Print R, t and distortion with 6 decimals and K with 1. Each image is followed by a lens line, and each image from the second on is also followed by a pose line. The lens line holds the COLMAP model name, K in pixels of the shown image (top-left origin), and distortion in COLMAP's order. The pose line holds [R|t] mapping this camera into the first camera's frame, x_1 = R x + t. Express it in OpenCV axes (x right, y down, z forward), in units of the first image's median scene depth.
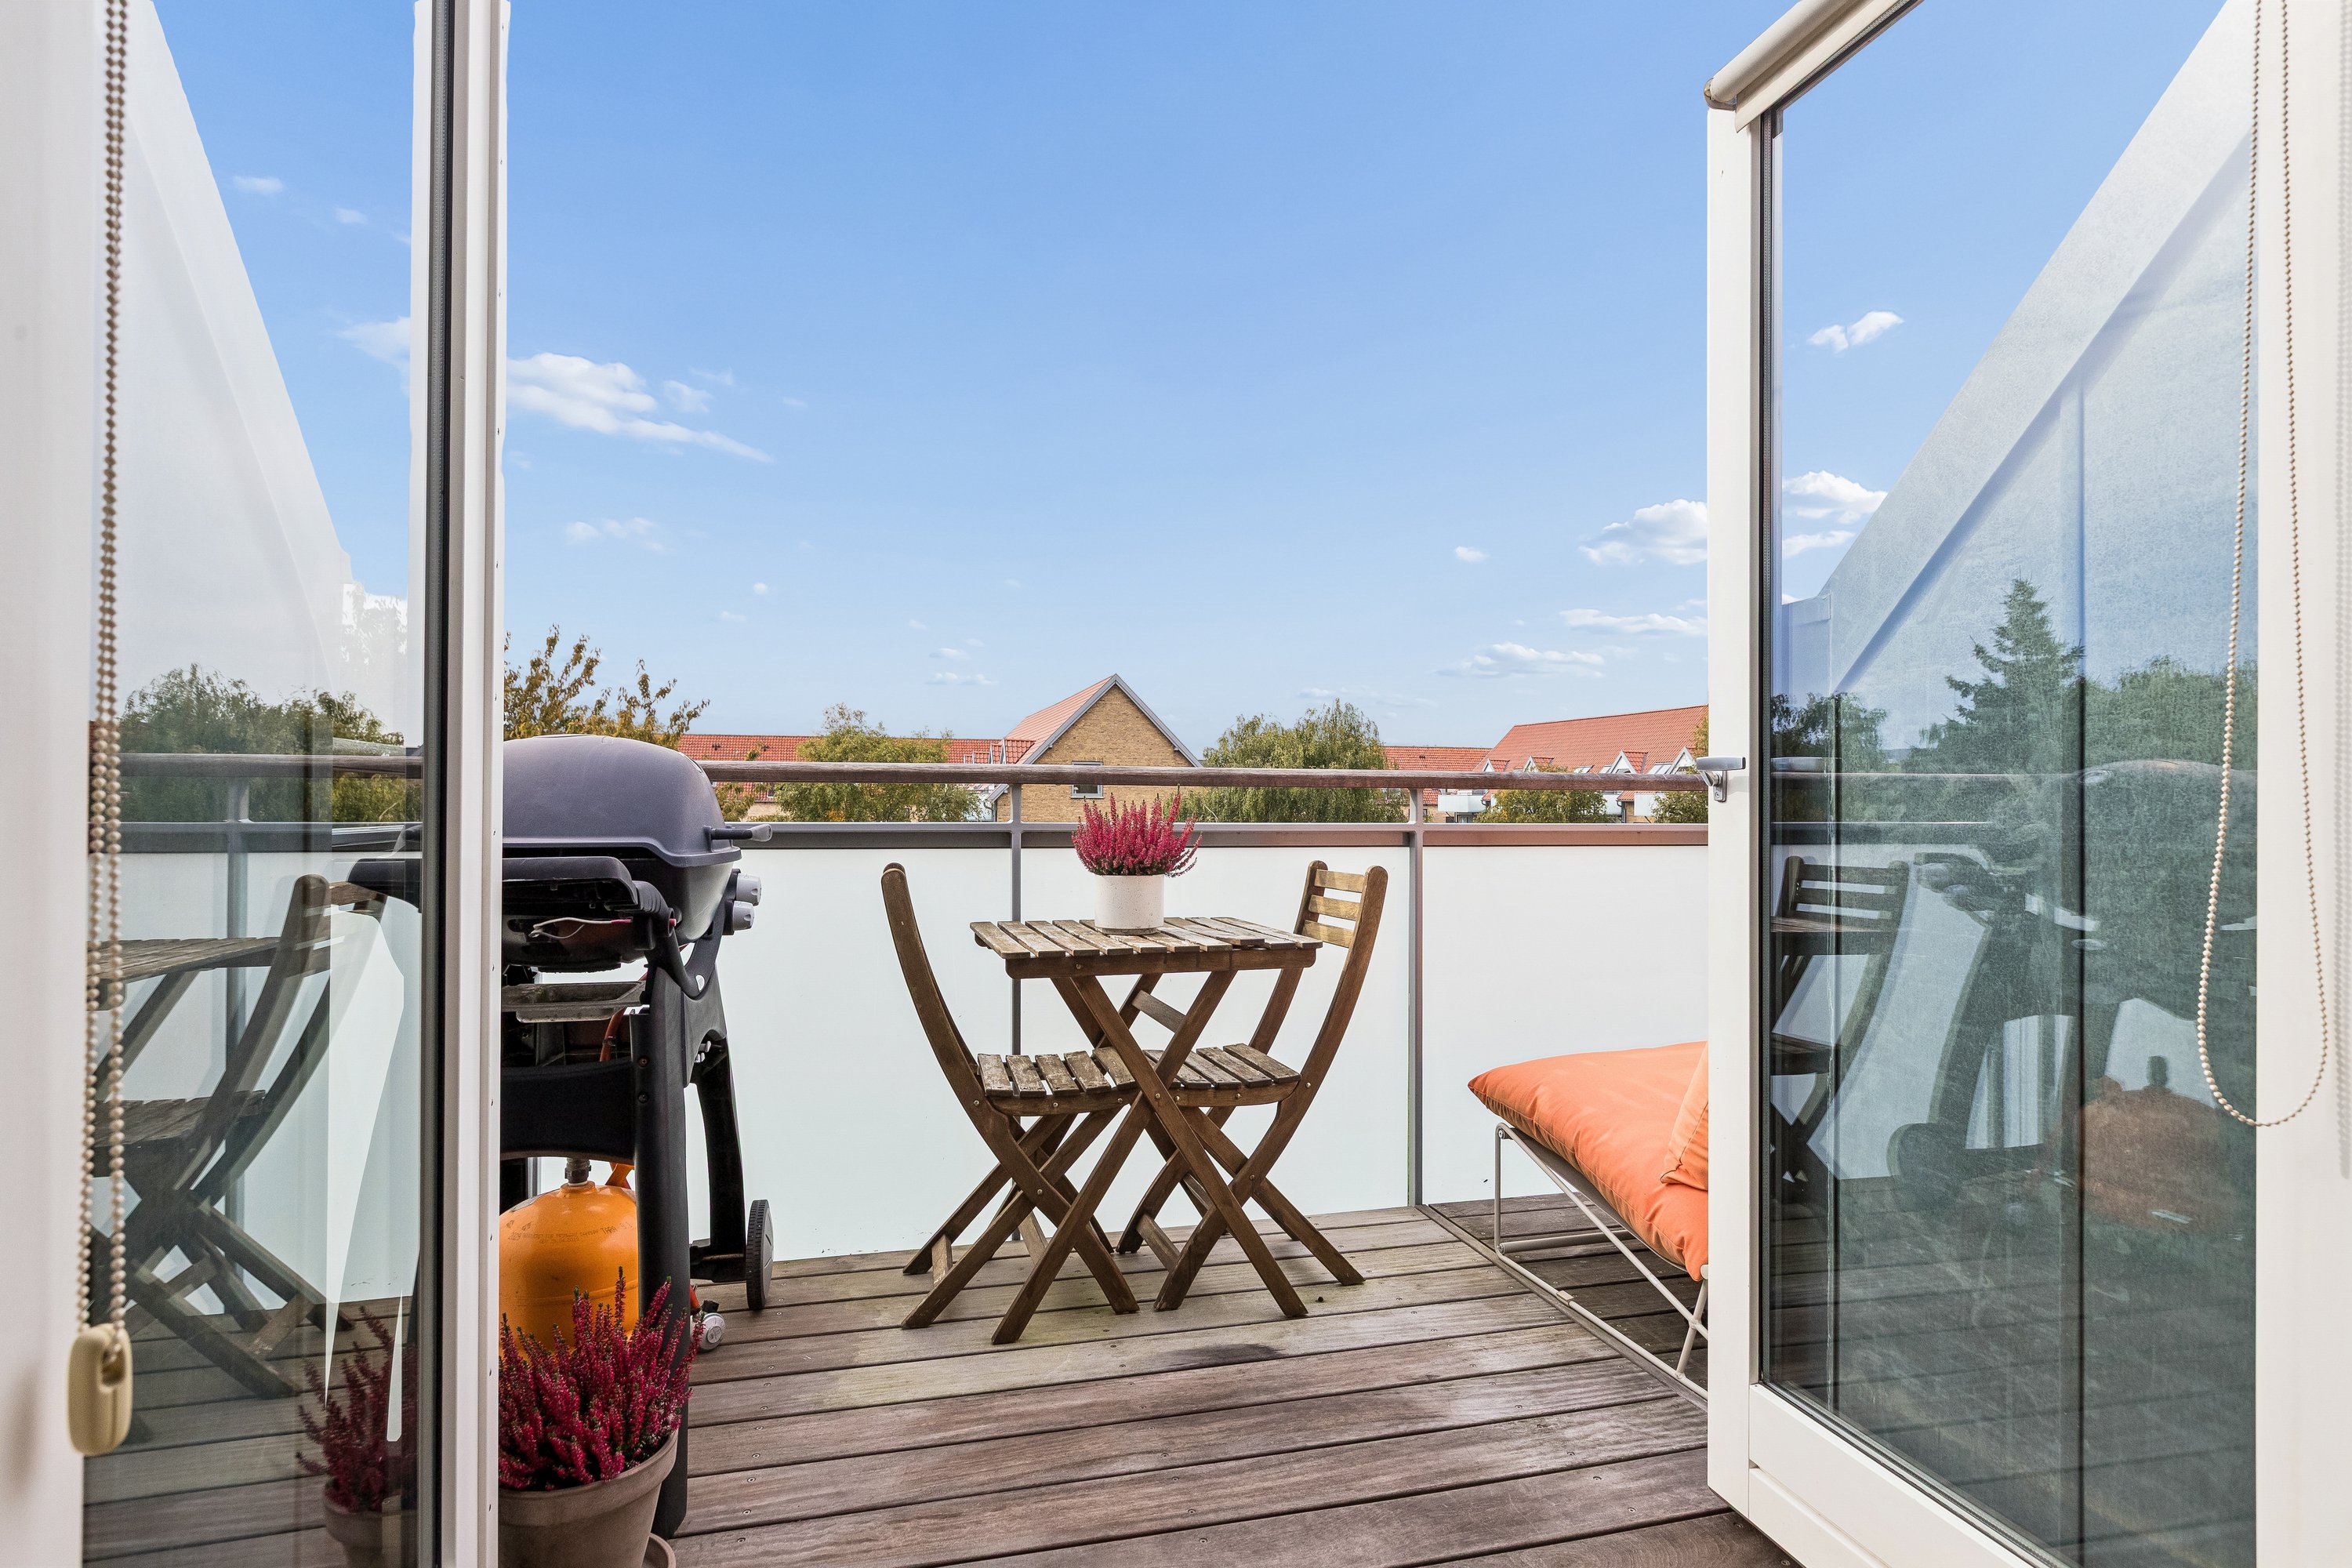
lens RADIAL K [[1207.5, 0, 1178.1], [0, 1207.5, 796.5], [0, 0, 1]] dist [-0.007718, 0.002622]
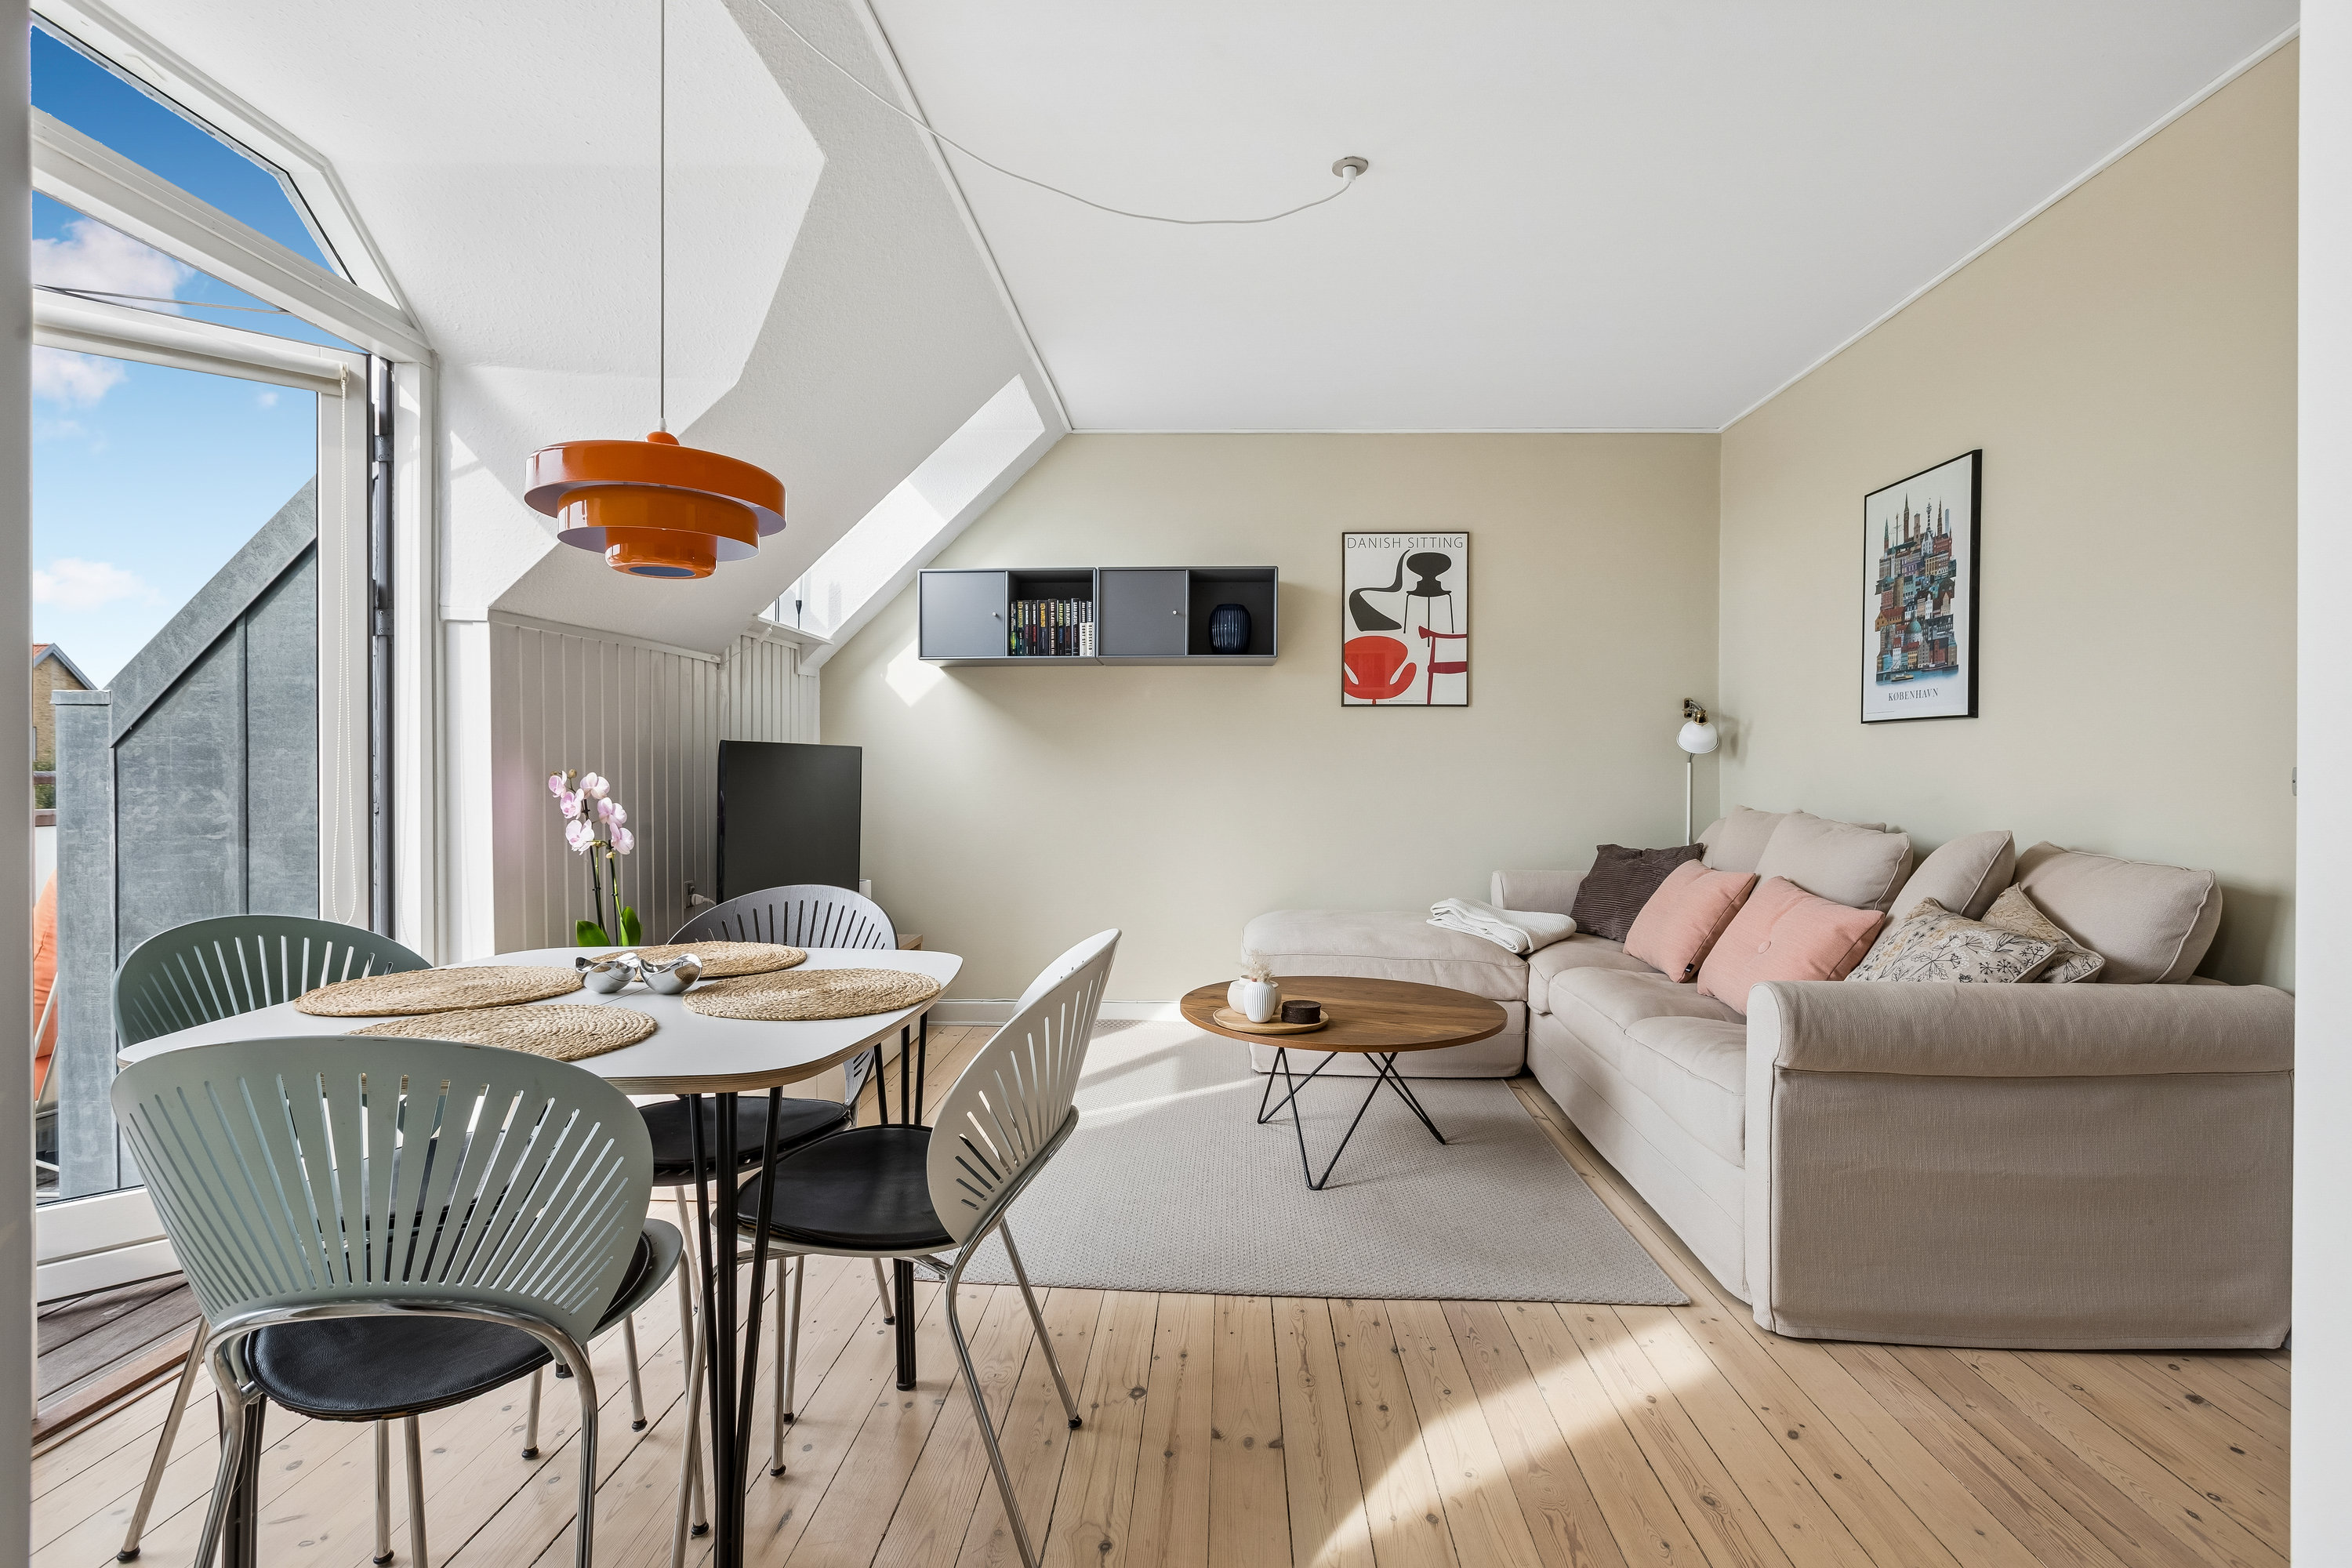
lens RADIAL K [[1113.0, 0, 1186.6], [0, 1113.0, 775.5], [0, 0, 1]] dist [-0.002192, 0.000481]
pose [[0.299457, -0.010755, 0.954049, -0.405934], [-0.006877, 0.999886, 0.013430, -0.052036], [-0.954085, -0.010582, 0.299349, -0.745450]]
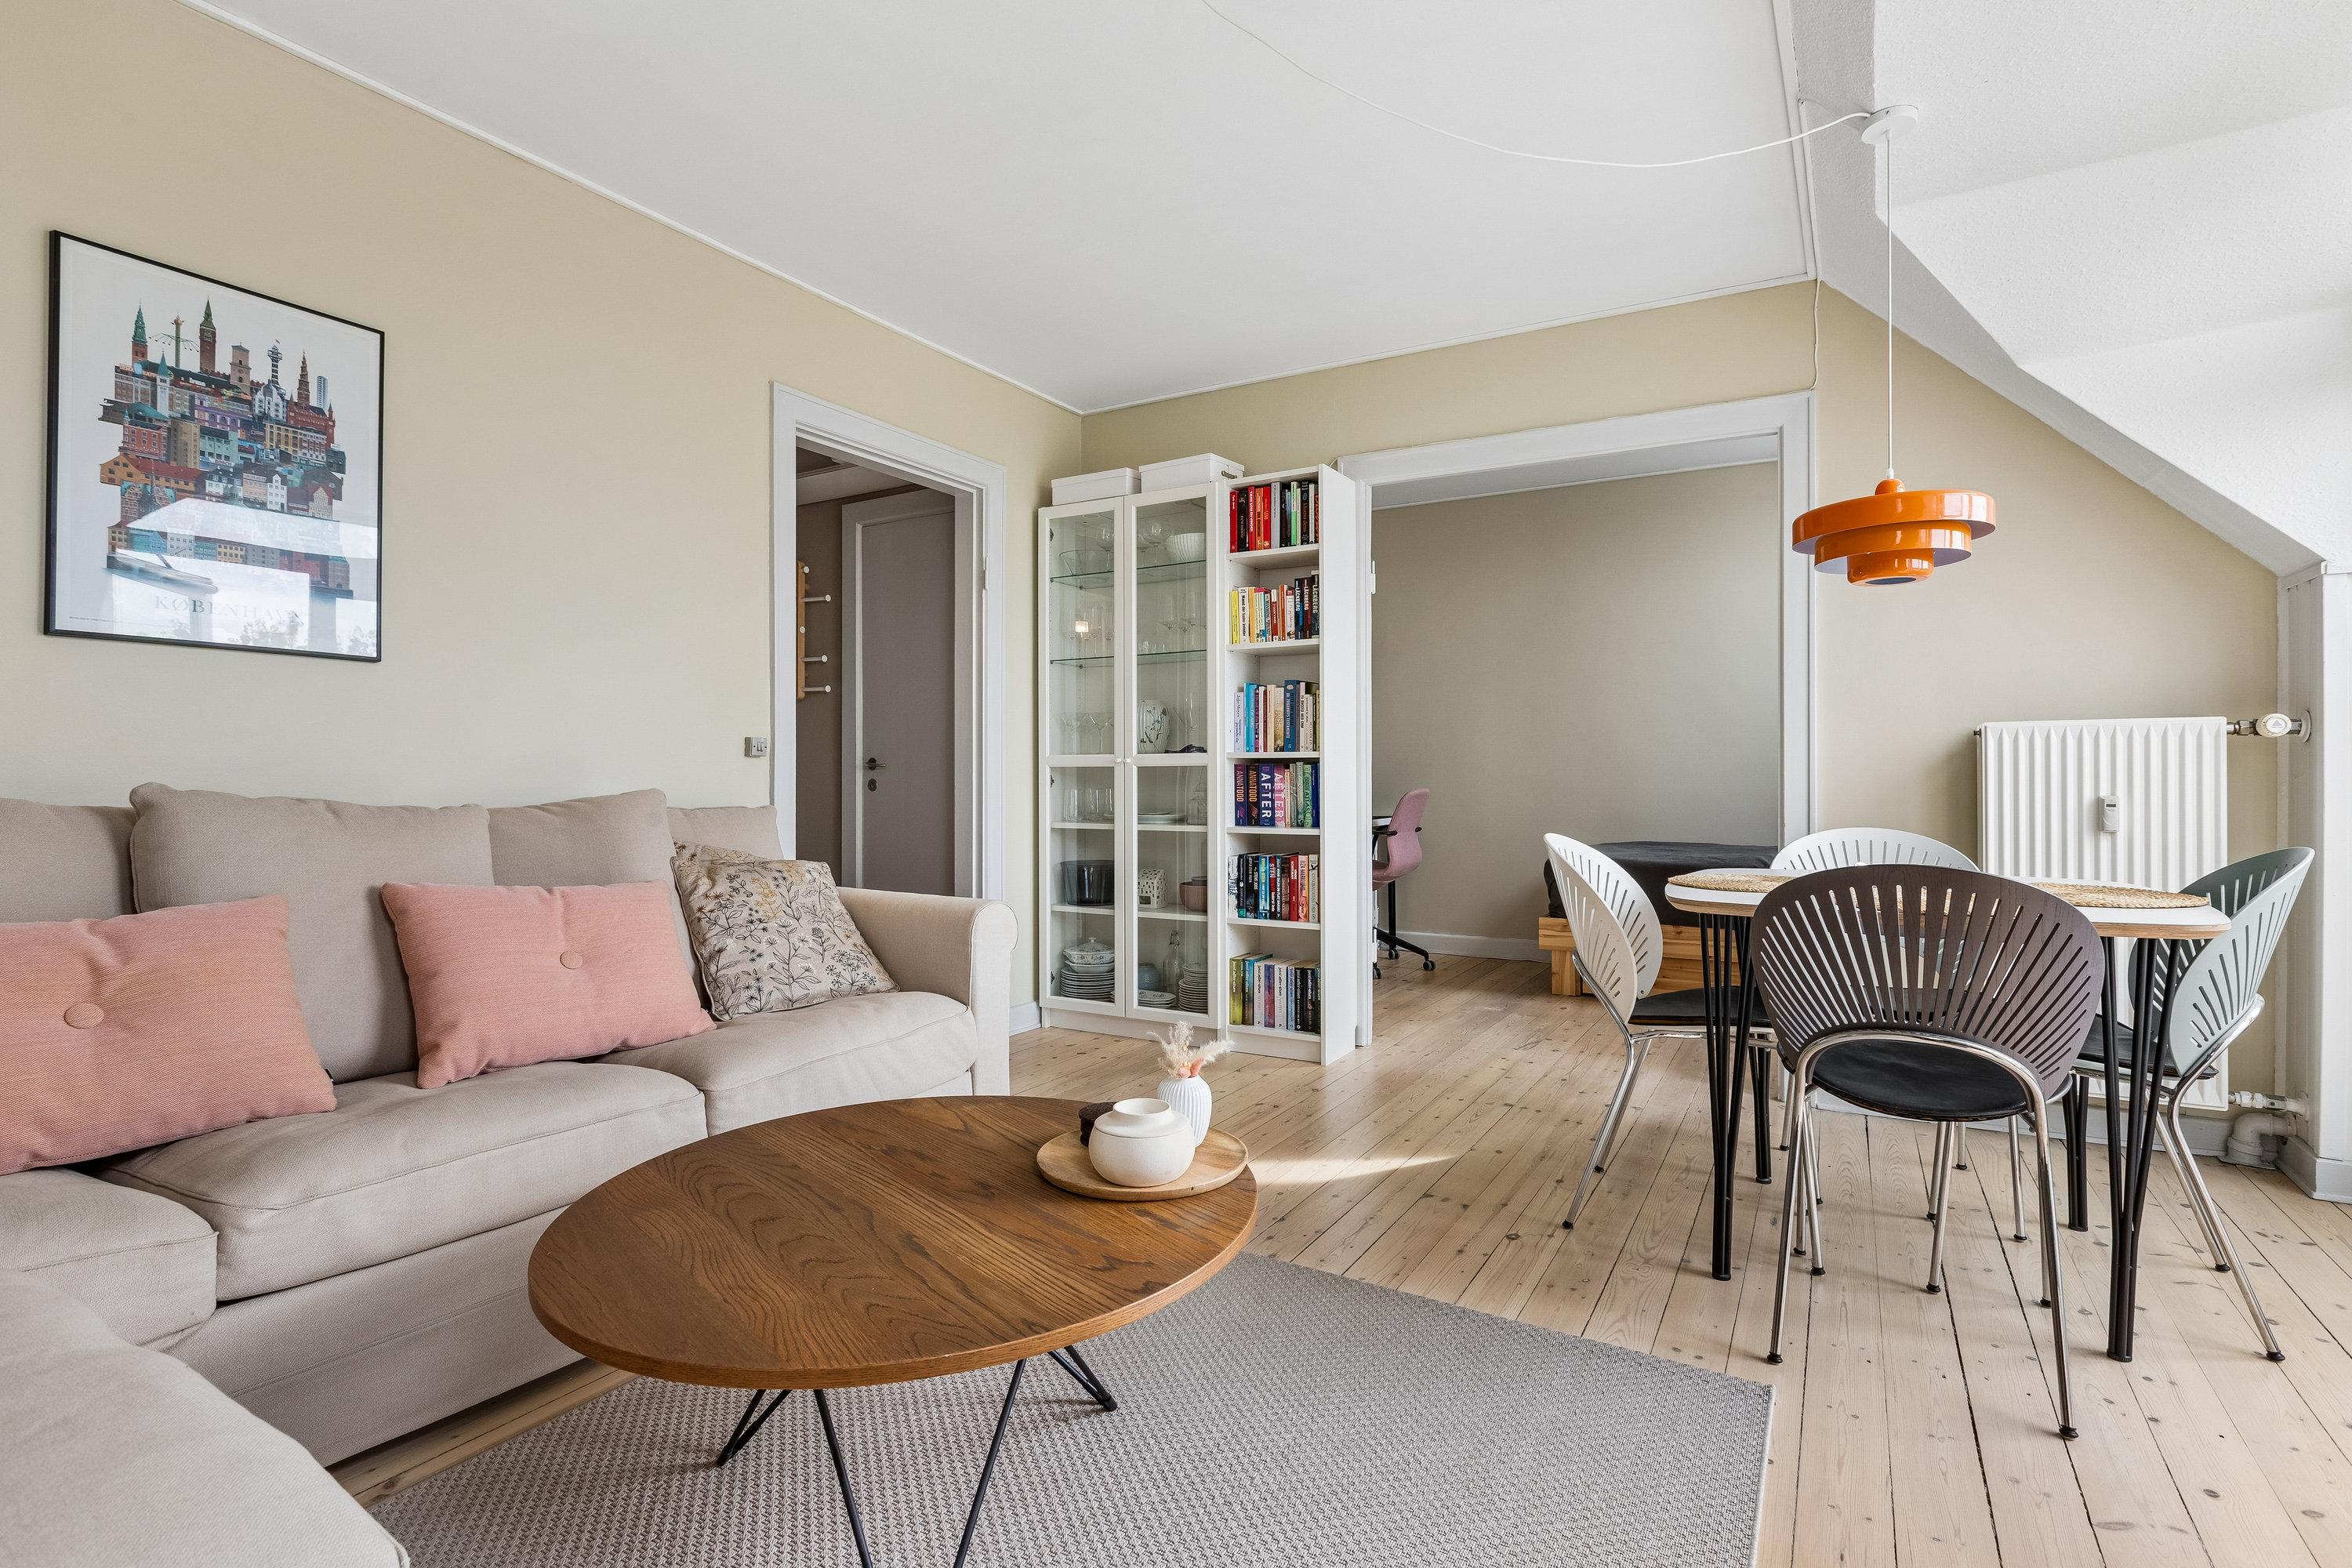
lens RADIAL K [[1113.0, 0, 1196.4], [0, 1113.0, 781.7], [0, 0, 1]] dist [-0.002192, 0.000481]
pose [[-0.717609, -0.006307, -0.696418, 1.330990], [-0.001010, 0.999967, -0.008015, 0.015368], [0.696446, -0.005048, -0.717592, 0.083742]]
